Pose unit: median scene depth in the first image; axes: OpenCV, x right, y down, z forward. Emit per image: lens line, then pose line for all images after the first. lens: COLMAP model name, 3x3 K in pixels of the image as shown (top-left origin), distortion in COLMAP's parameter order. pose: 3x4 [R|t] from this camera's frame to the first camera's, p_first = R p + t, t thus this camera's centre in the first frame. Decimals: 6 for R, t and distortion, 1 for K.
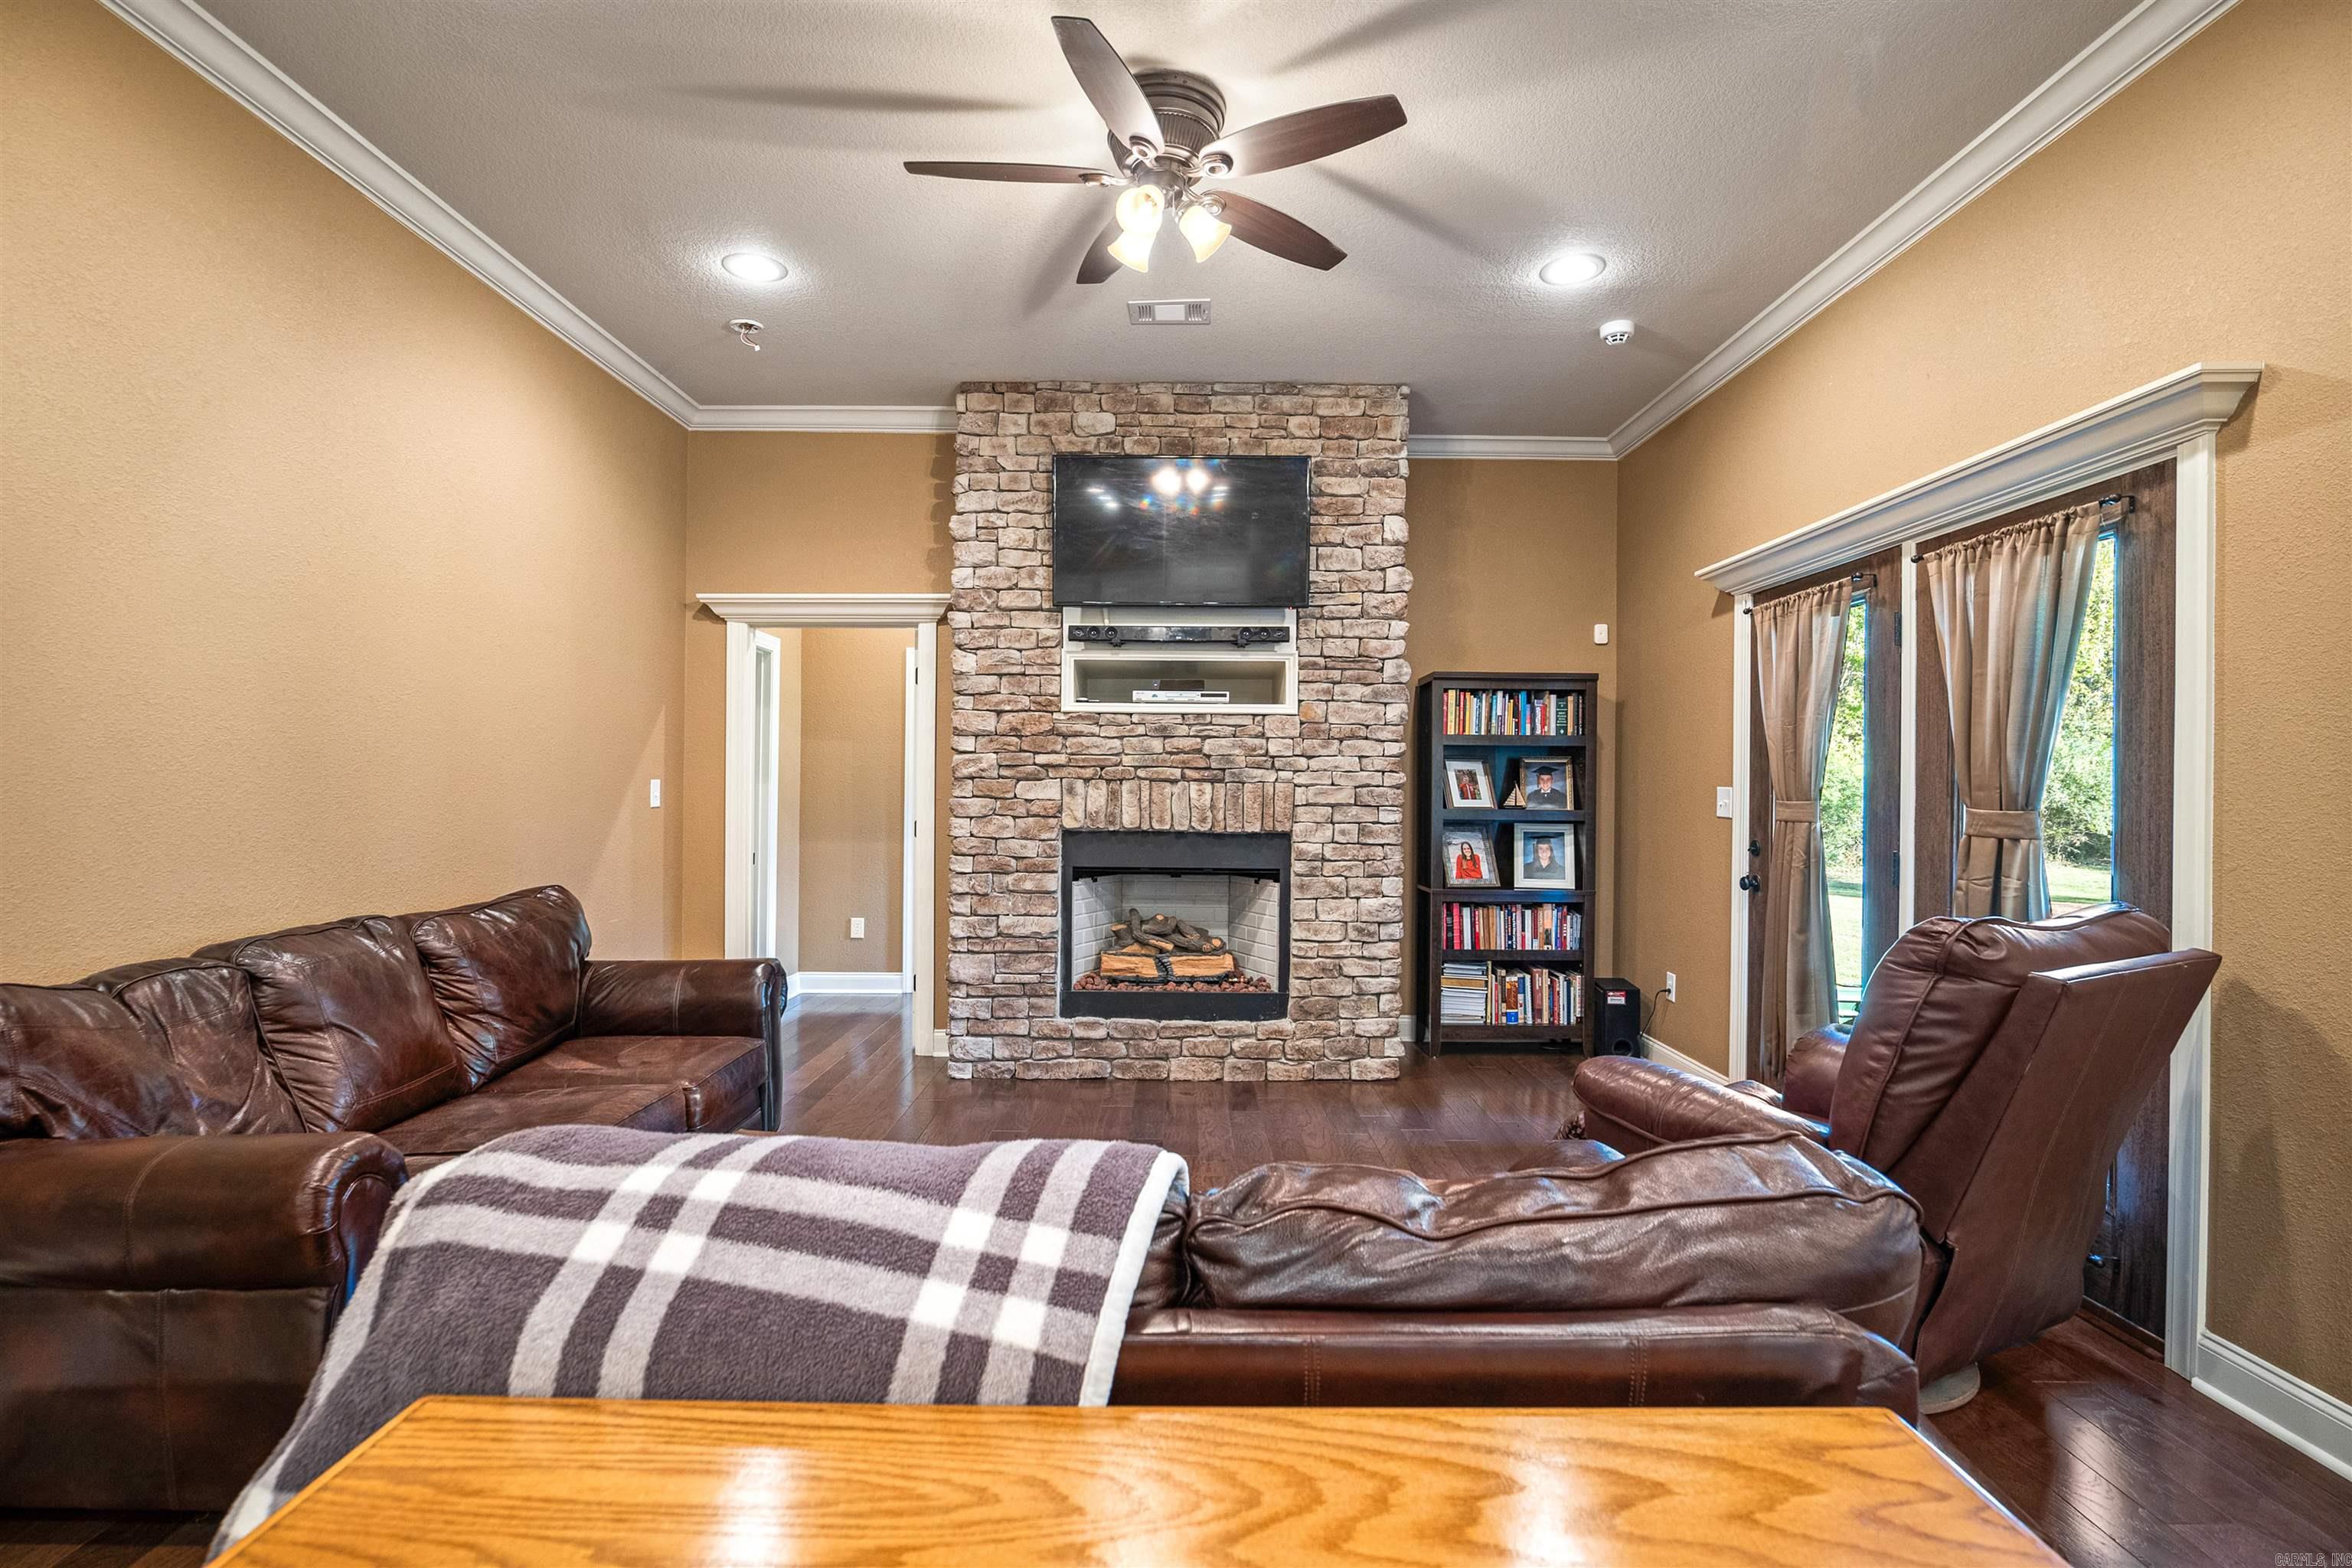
lens RADIAL K [[1115.7, 0, 1173.0], [0, 1115.7, 788.1], [0, 0, 1]] dist [-0.019519, 0.007143]
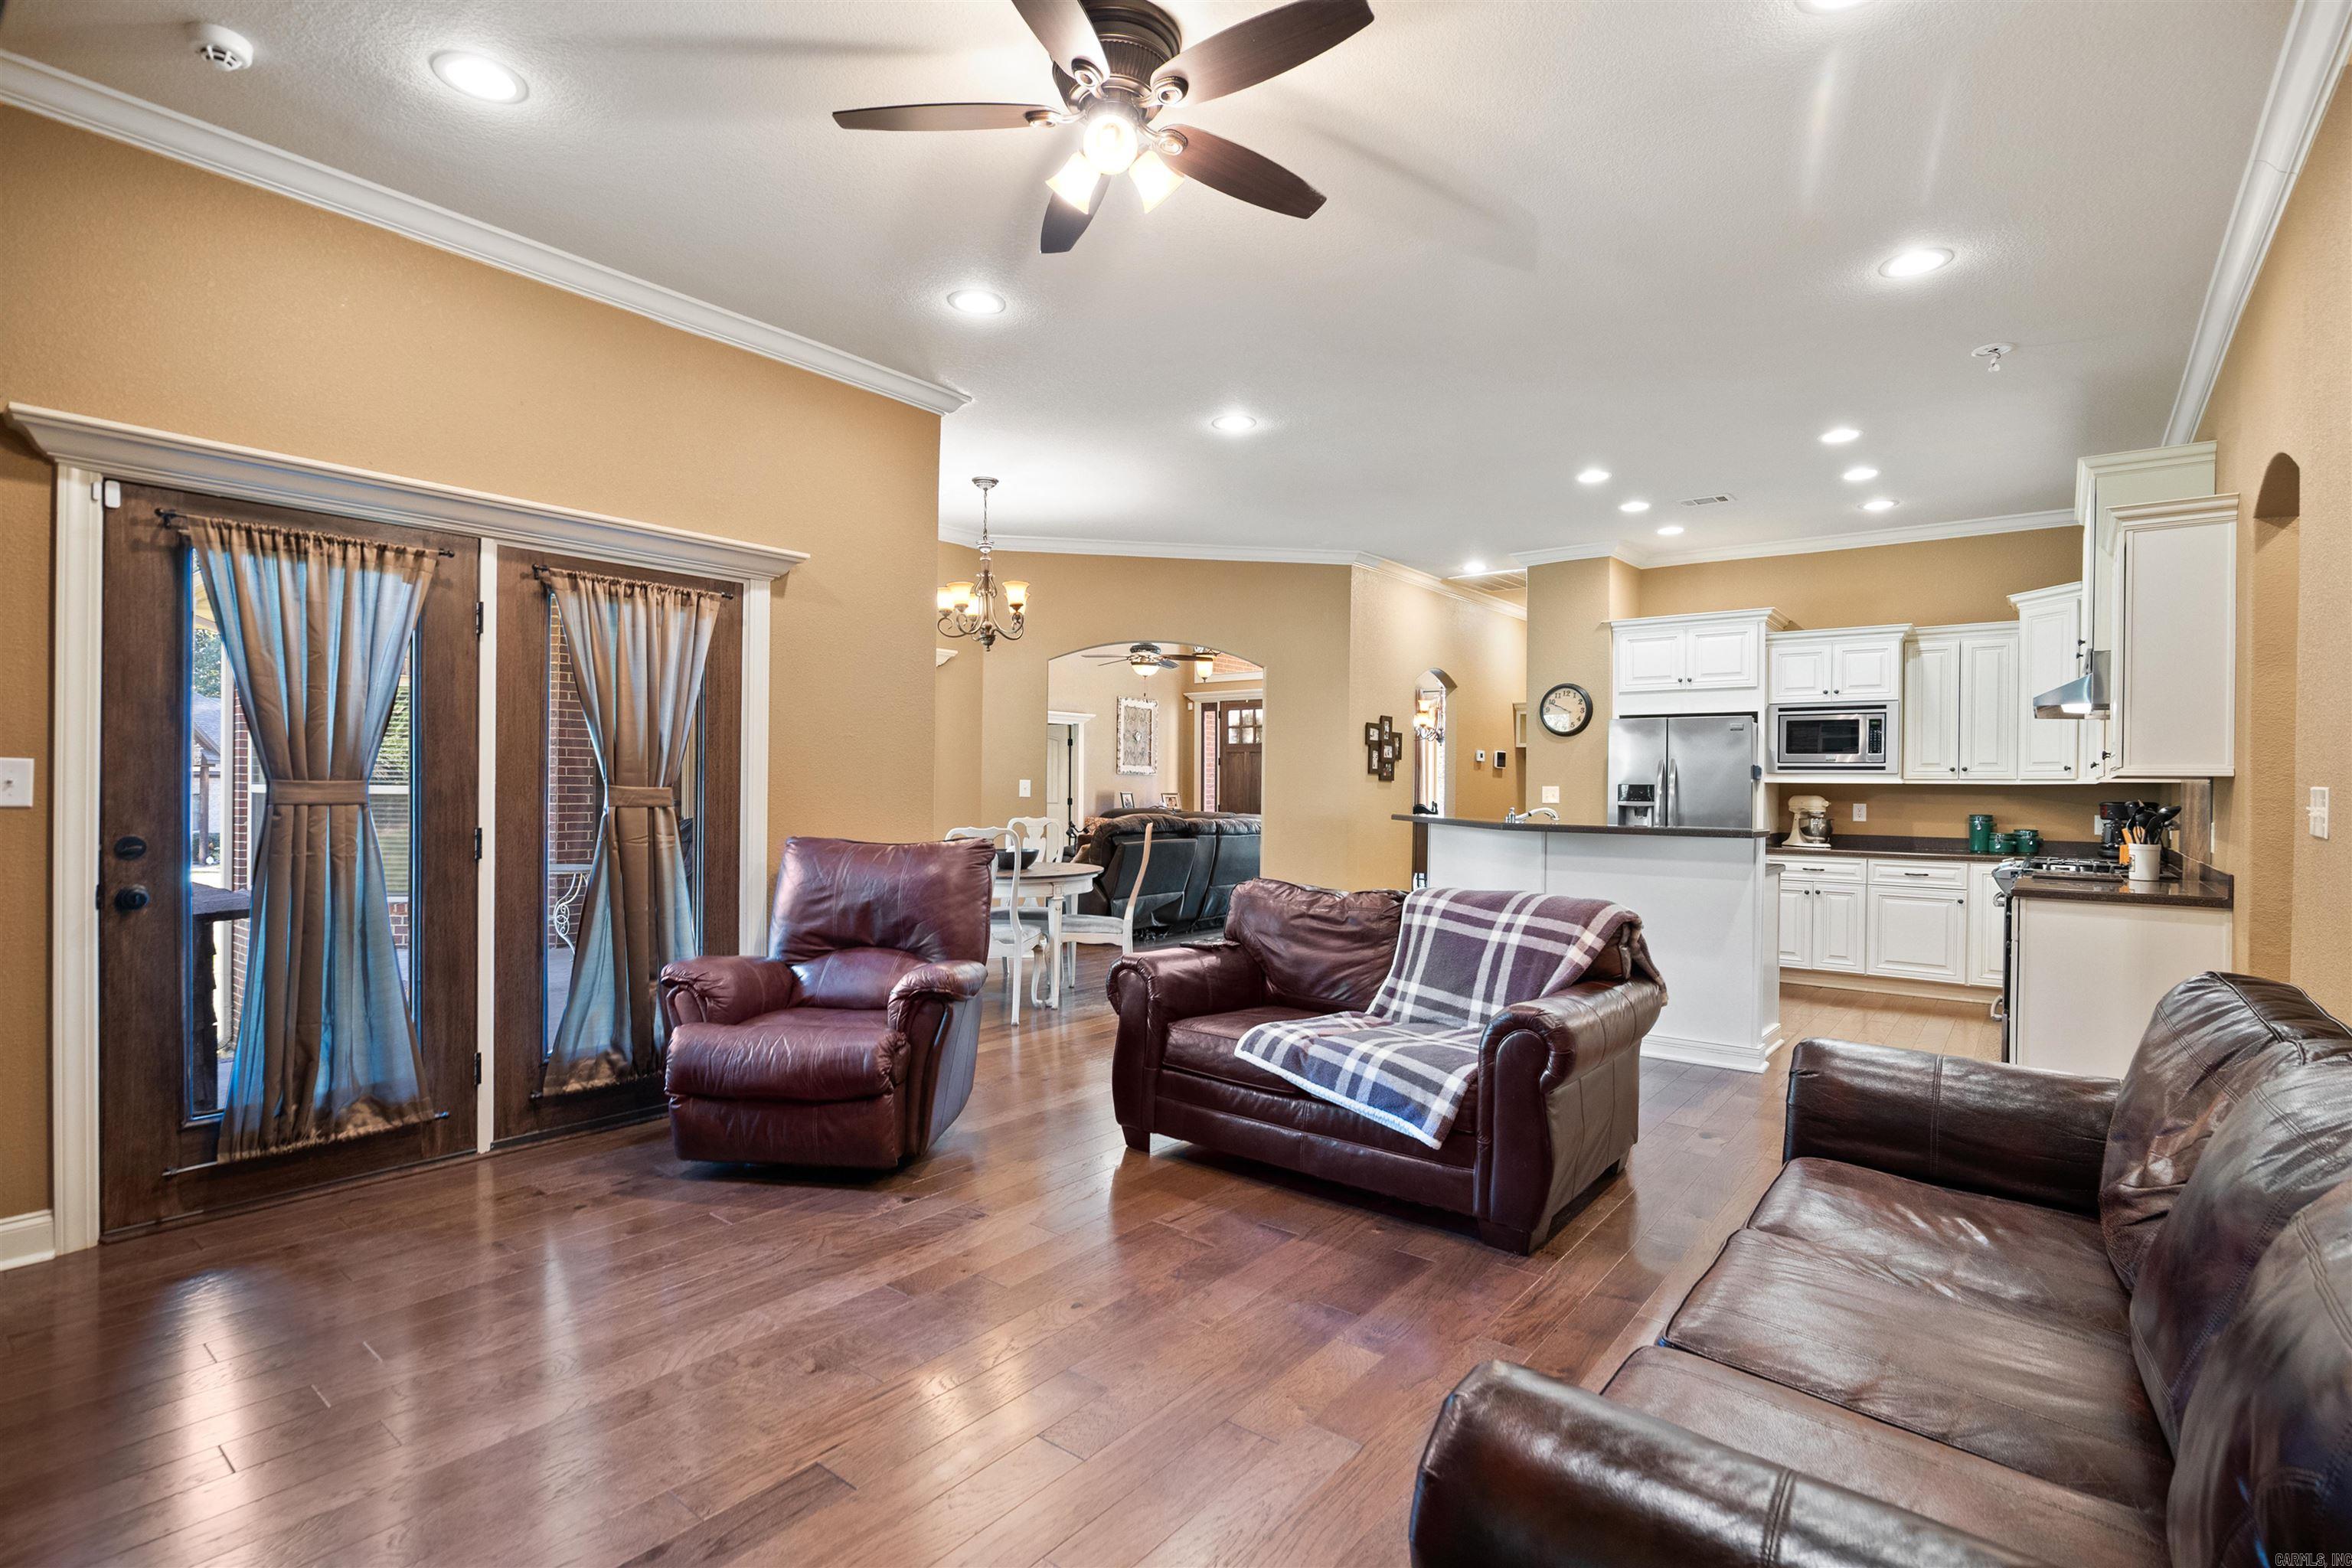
lens RADIAL K [[1115.7, 0, 1175.7], [0, 1115.7, 783.2], [0, 0, 1]] dist [-0.019519, 0.007143]
pose [[-0.784484, -0.016790, 0.619922, -0.373165], [-0.019365, 0.999809, 0.002573, -0.000359], [-0.619847, -0.009986, -0.784659, 1.000013]]
